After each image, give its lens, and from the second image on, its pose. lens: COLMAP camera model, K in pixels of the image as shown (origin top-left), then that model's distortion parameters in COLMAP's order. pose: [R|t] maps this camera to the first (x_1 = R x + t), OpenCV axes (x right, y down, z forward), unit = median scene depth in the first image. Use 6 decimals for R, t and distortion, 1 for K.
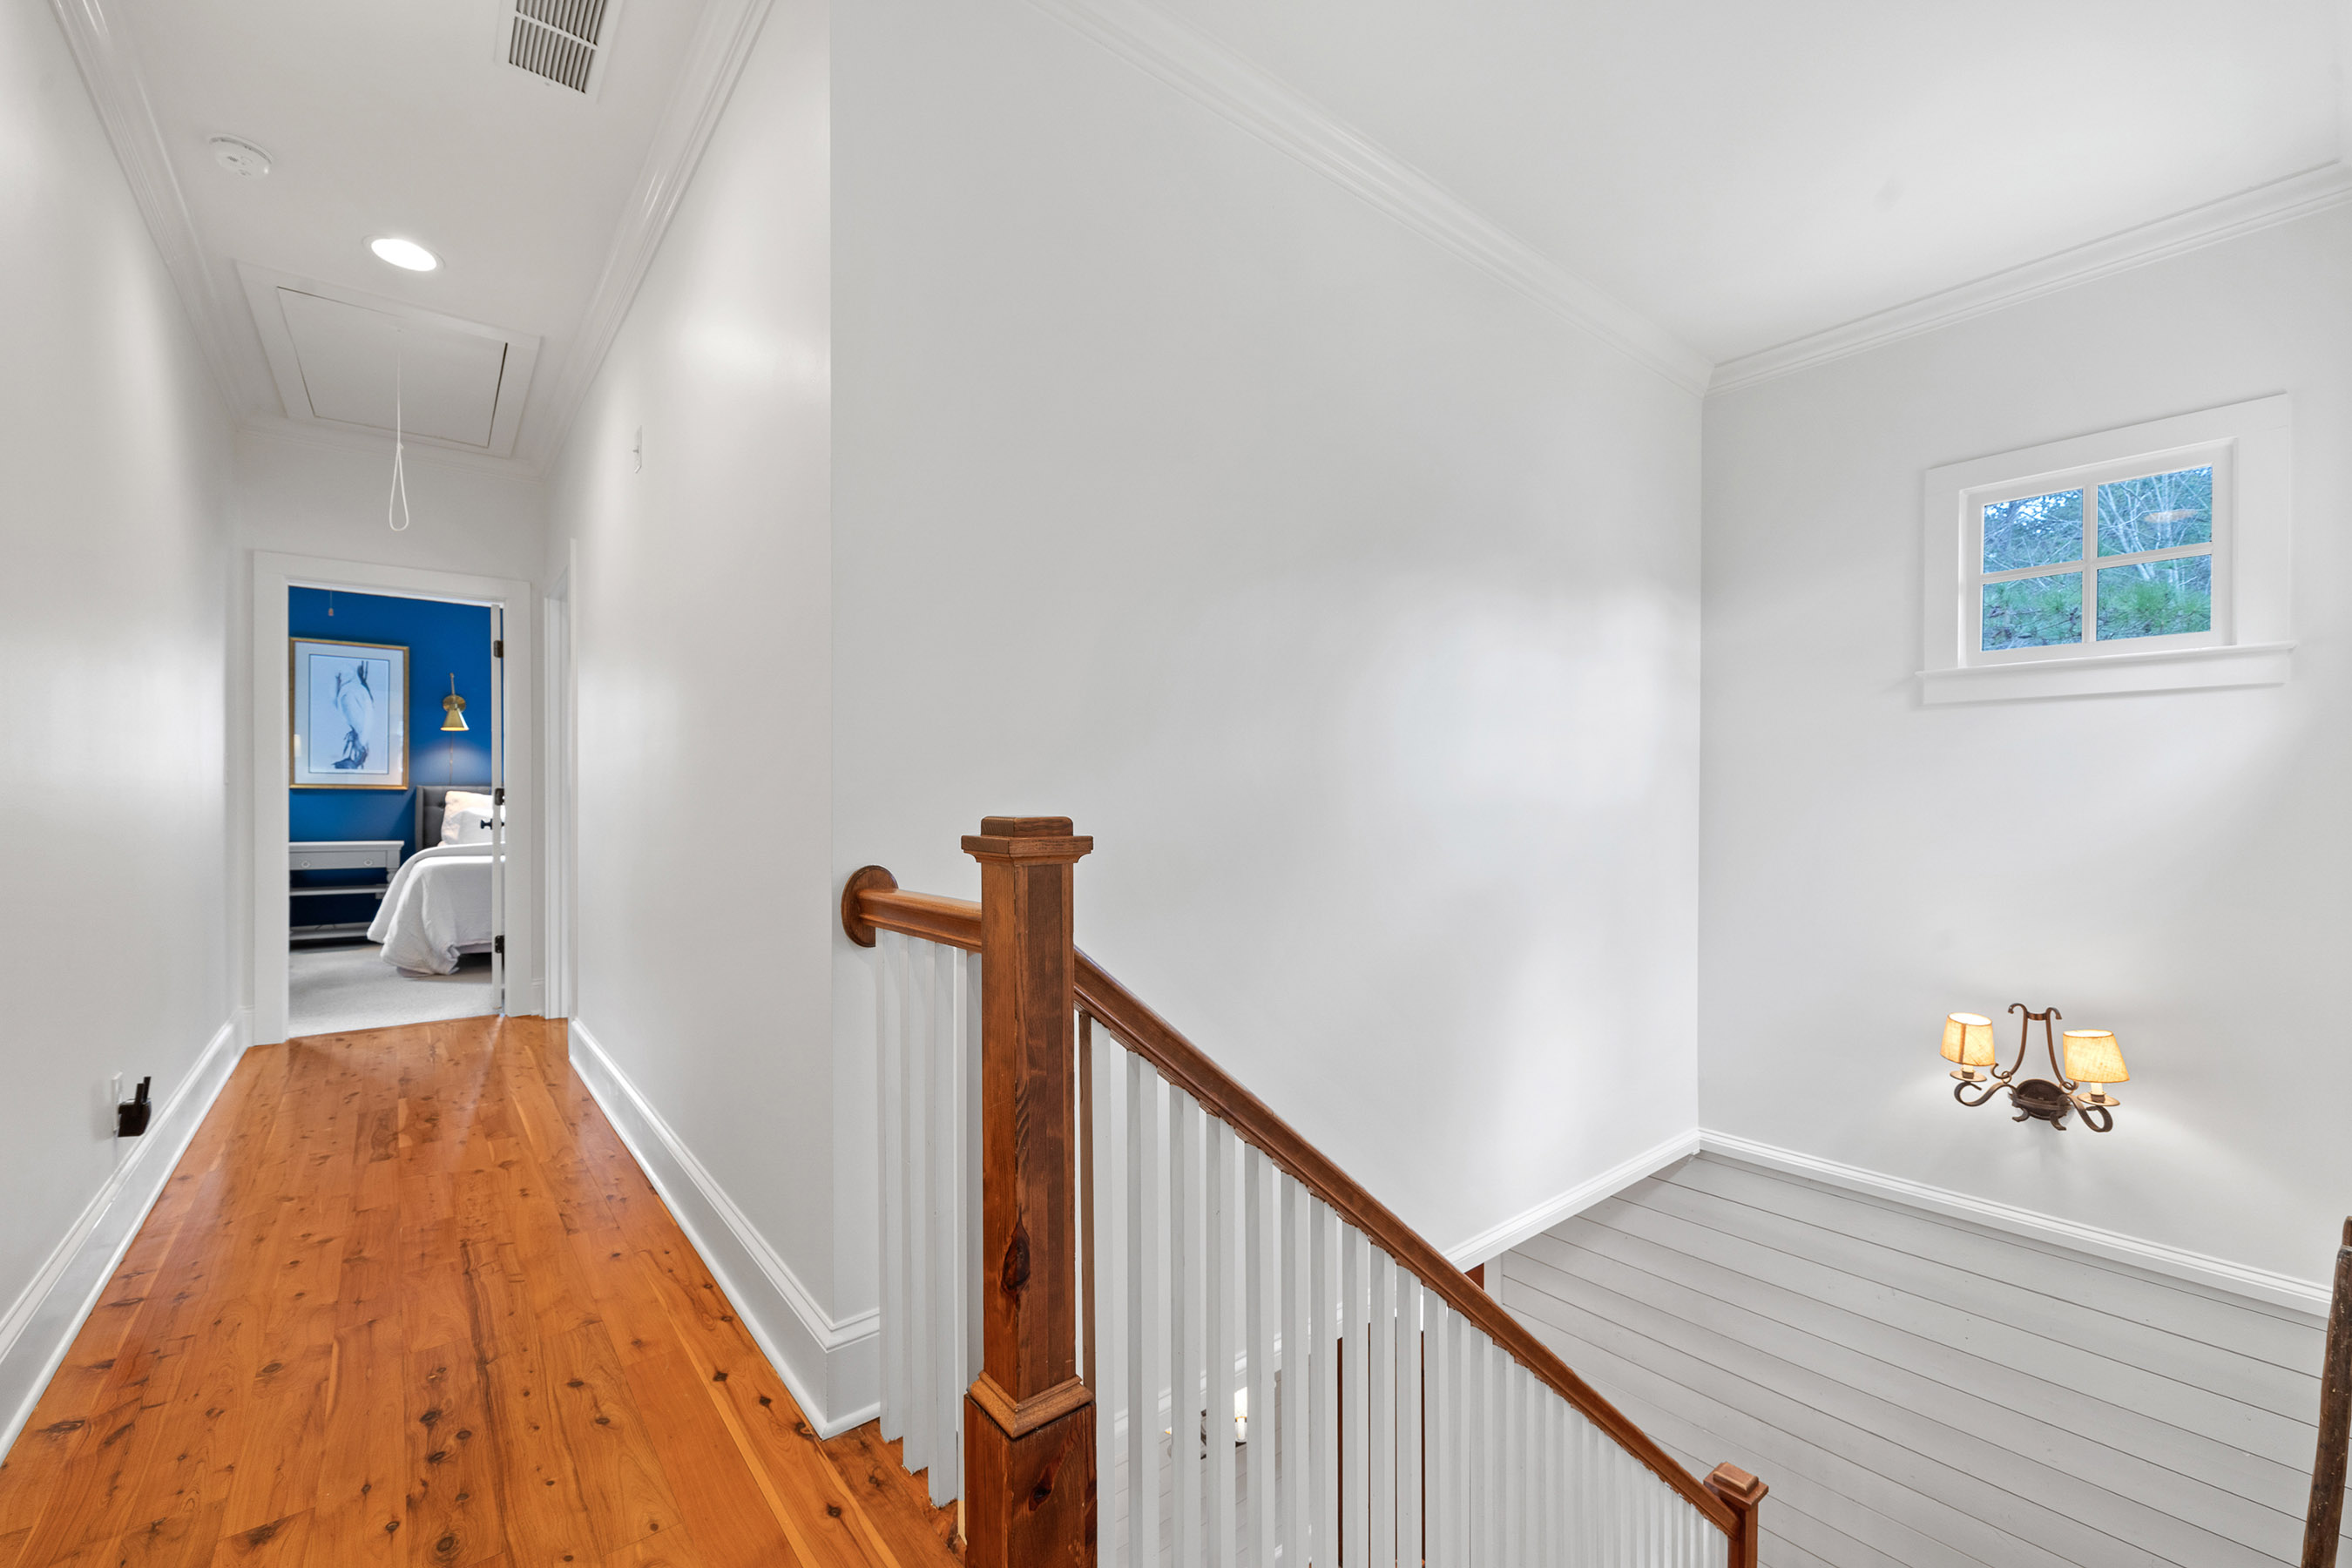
lens RADIAL K [[975.1, 0, 1168.2], [0, 975.1, 804.5], [0, 0, 1]] dist [-0.001502, -0.000926]
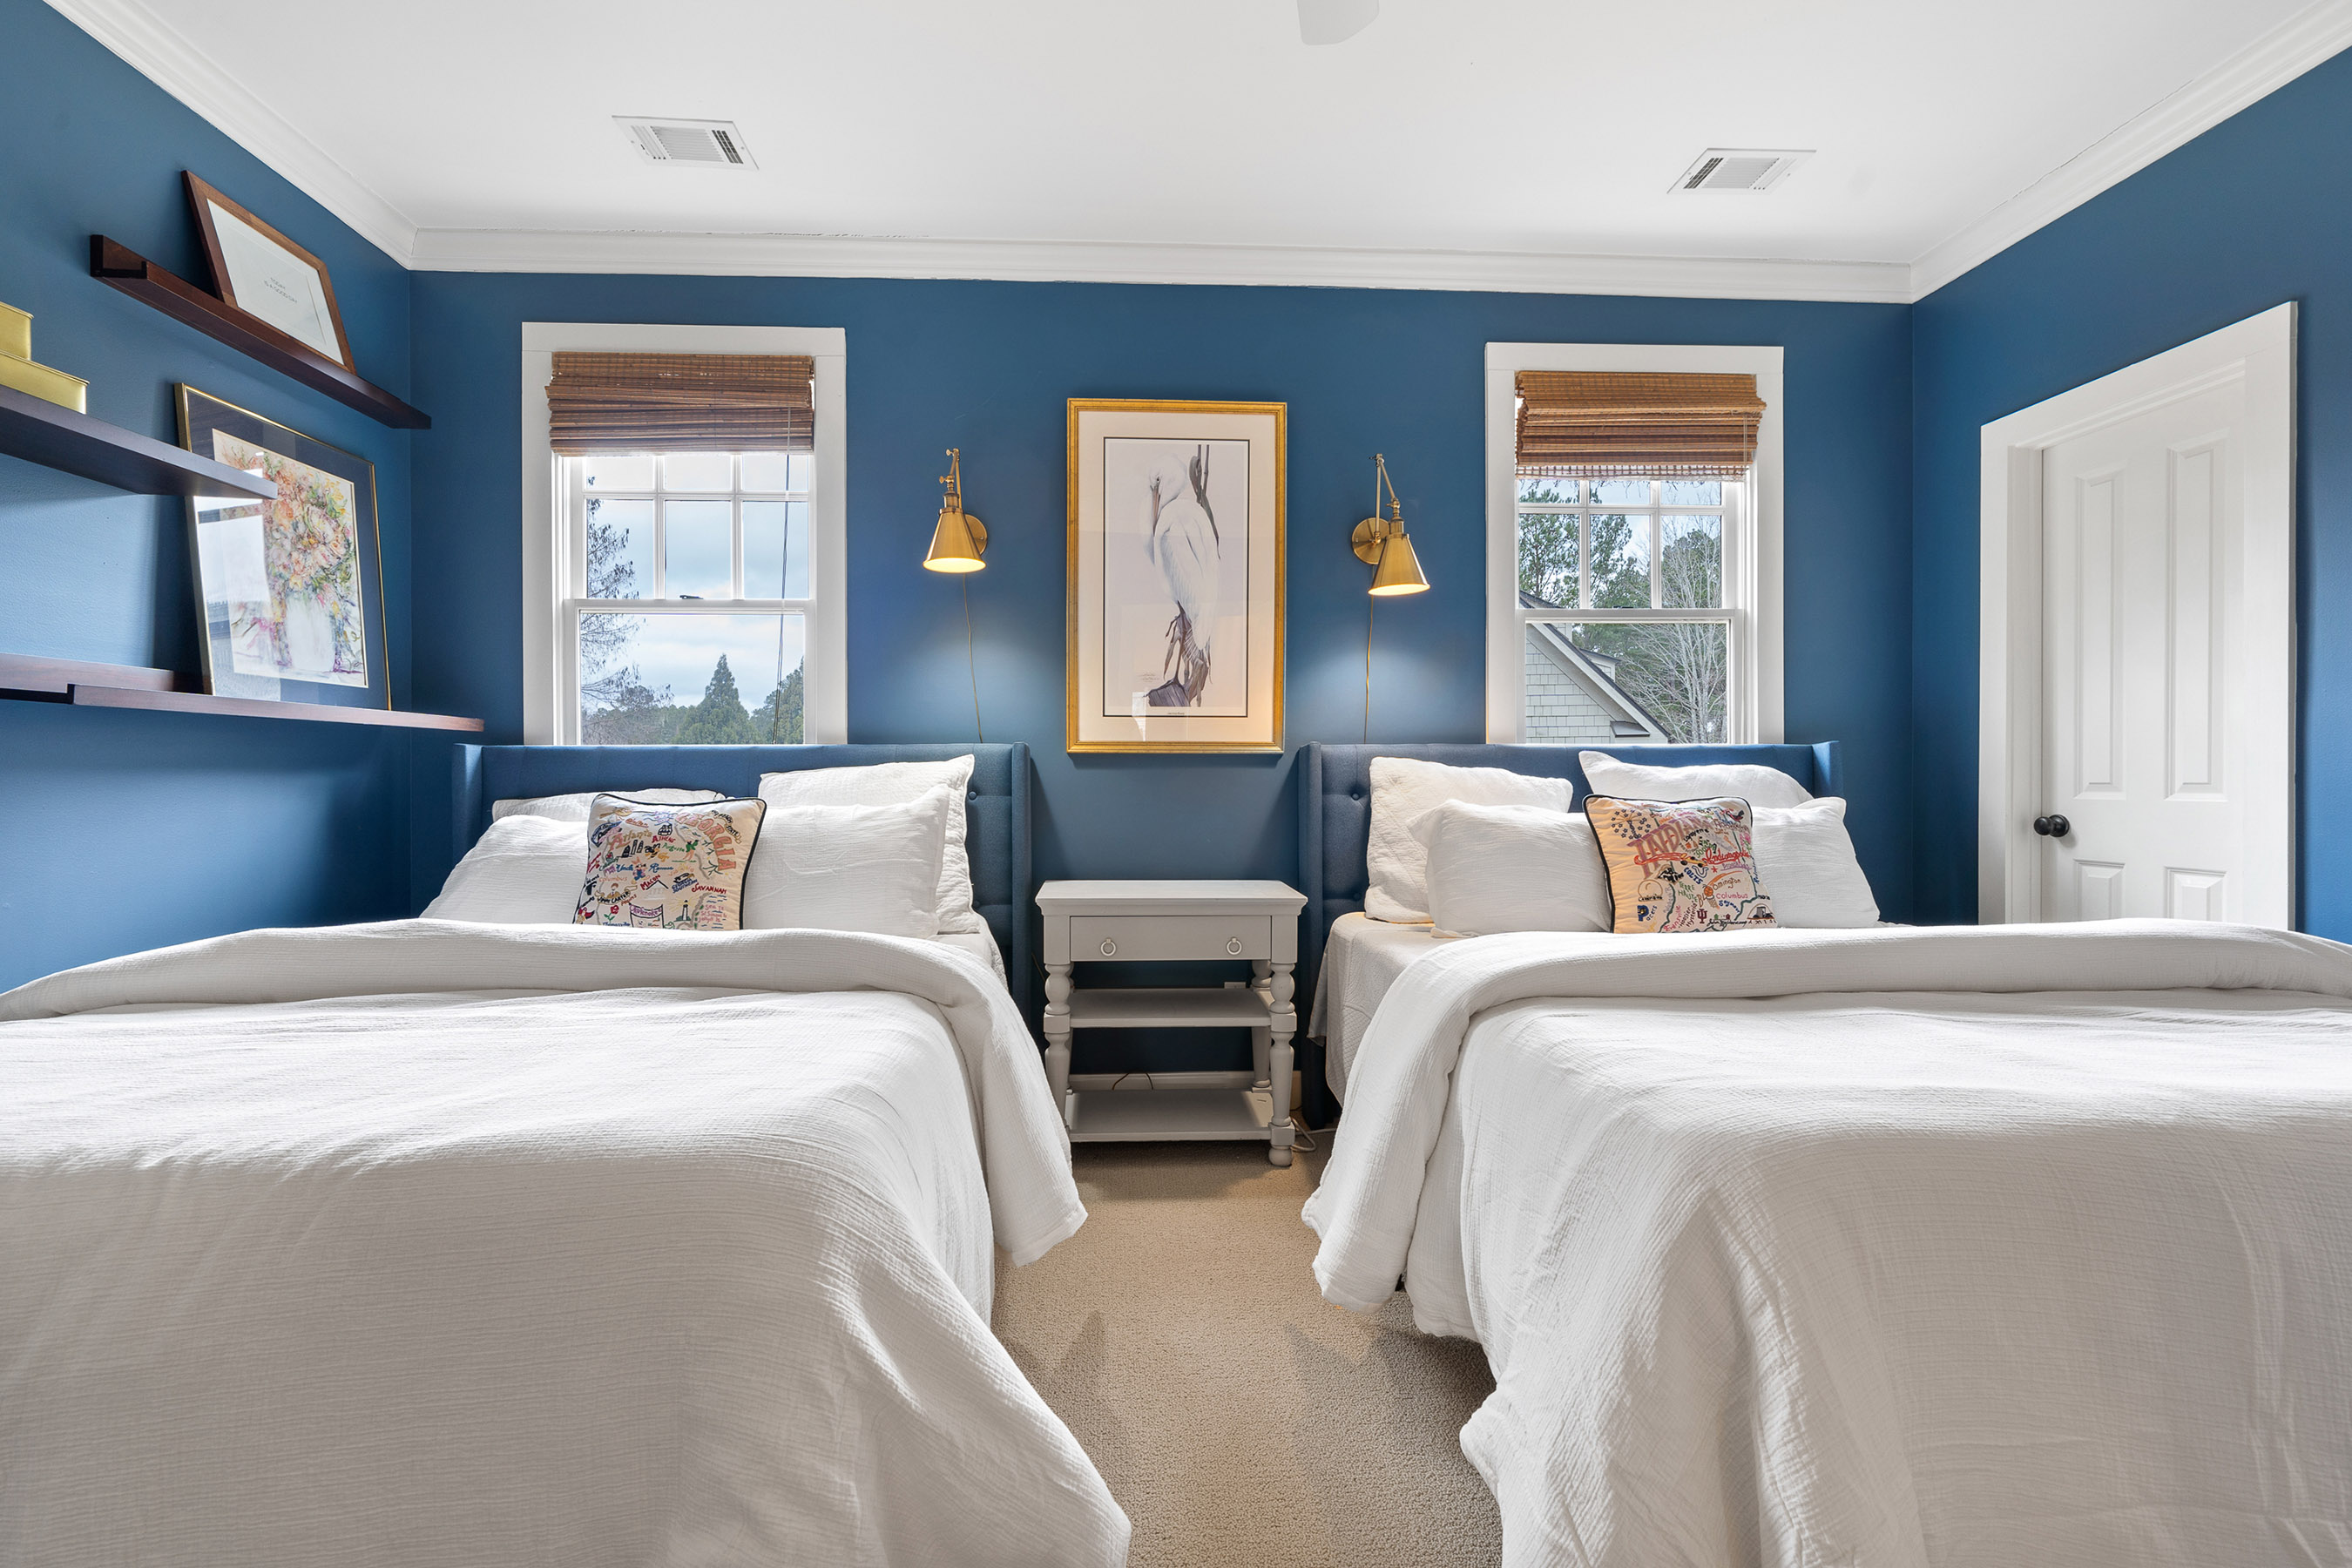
lens RADIAL K [[975.1, 0, 1159.8], [0, 975.1, 777.8], [0, 0, 1]] dist [-0.001502, -0.000926]
pose [[0.813641, 0.002923, -0.581360, -0.592946], [0.002605, 0.999959, 0.008673, -0.008869], [0.581361, -0.008571, 0.813600, 0.643686]]
